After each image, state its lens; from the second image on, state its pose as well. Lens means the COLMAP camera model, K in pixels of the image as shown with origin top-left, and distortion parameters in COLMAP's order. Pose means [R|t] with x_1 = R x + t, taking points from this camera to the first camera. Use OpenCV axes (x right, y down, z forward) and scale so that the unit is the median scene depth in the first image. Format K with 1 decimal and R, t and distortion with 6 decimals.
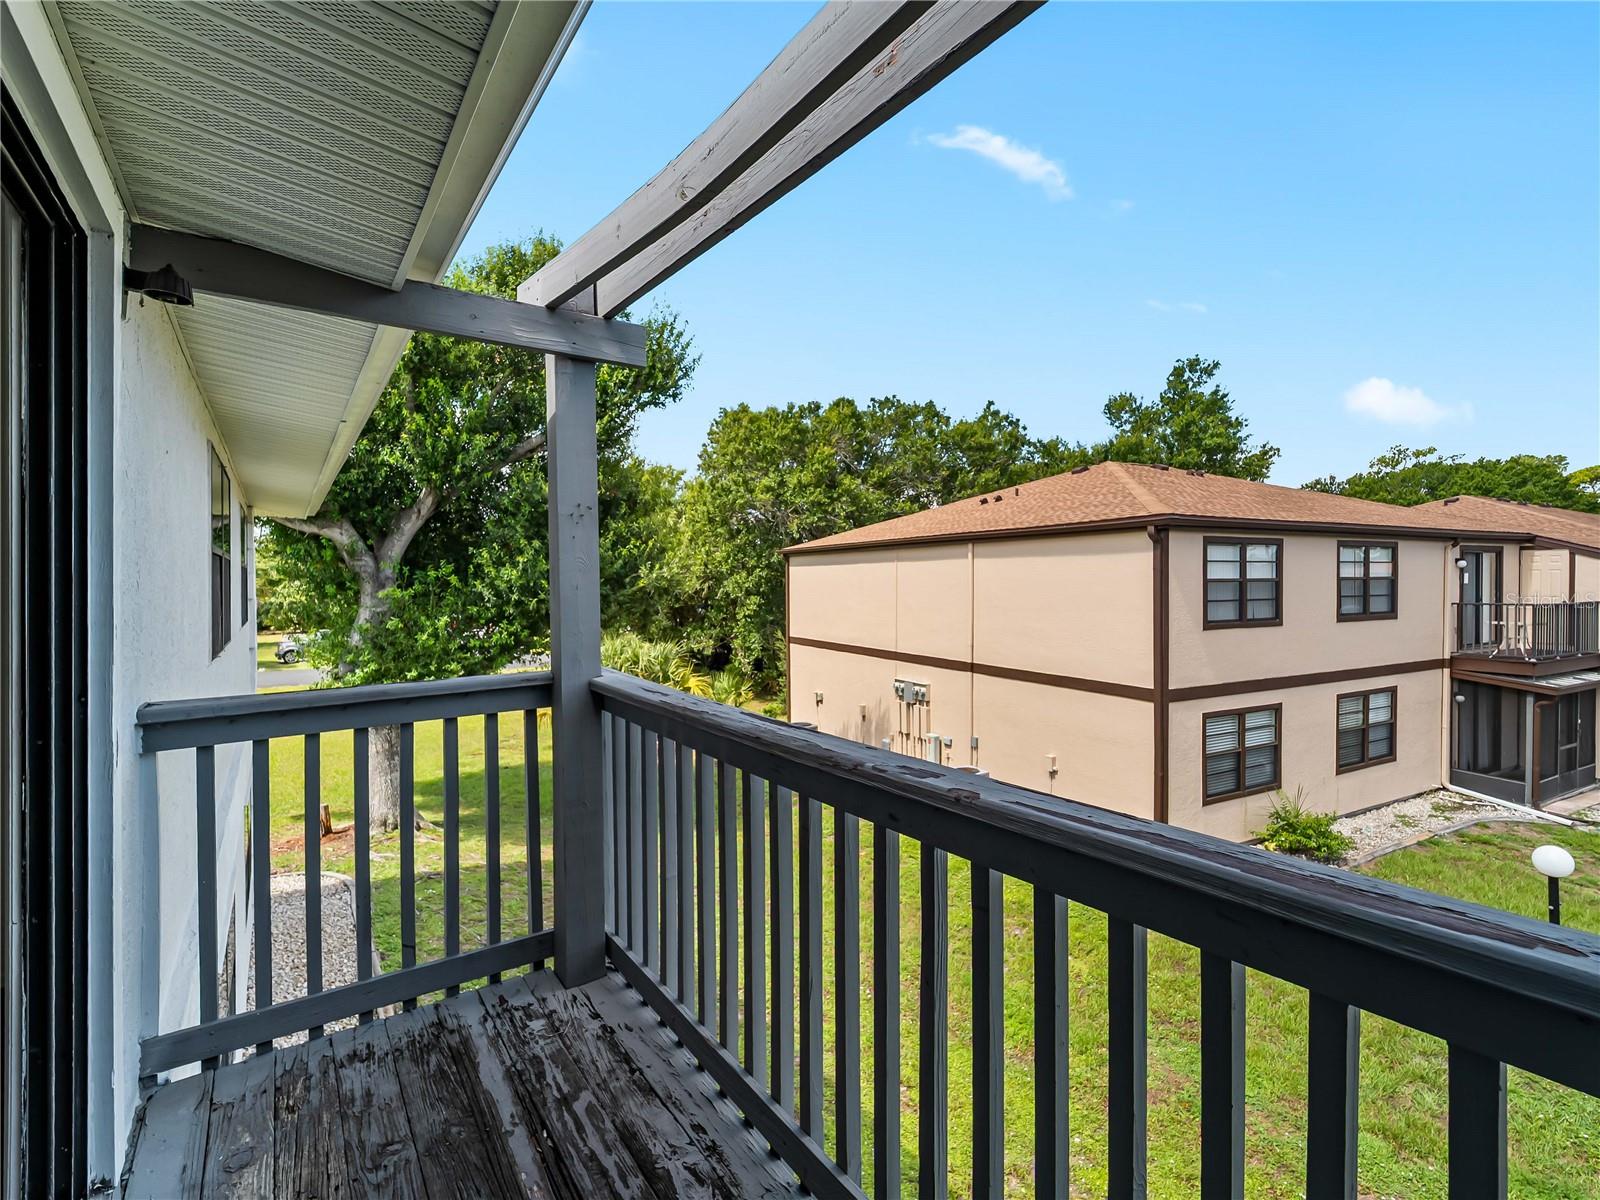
lens RADIAL K [[726.3, 0, 808.5], [0, 726.3, 599.1], [0, 0, 1]] dist [-0.001568, -0.001876]
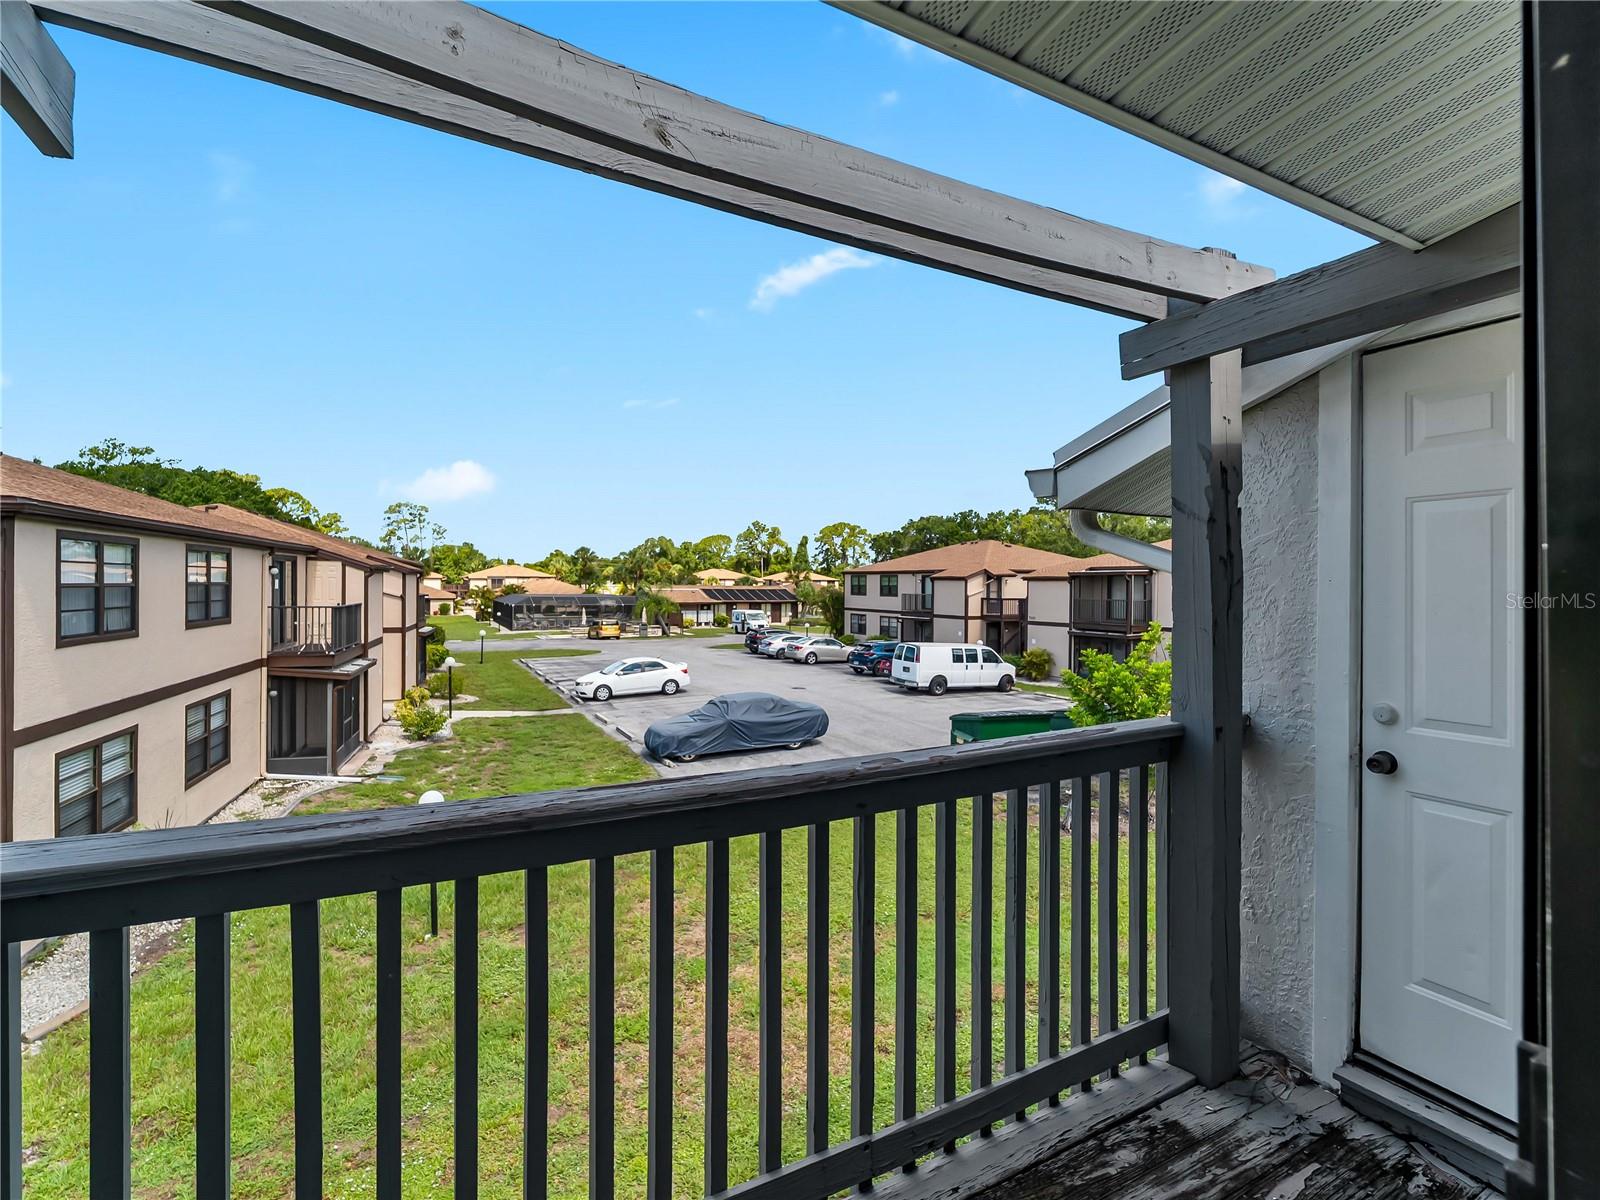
lens RADIAL K [[726.3, 0, 791.1], [0, 726.3, 593.2], [0, 0, 1]] dist [-0.001568, -0.001876]
pose [[0.144926, -0.000077, 0.989443, -0.087868], [0.010895, 0.999939, -0.001518, -0.005341], [-0.989383, 0.011000, 0.144918, 0.070684]]
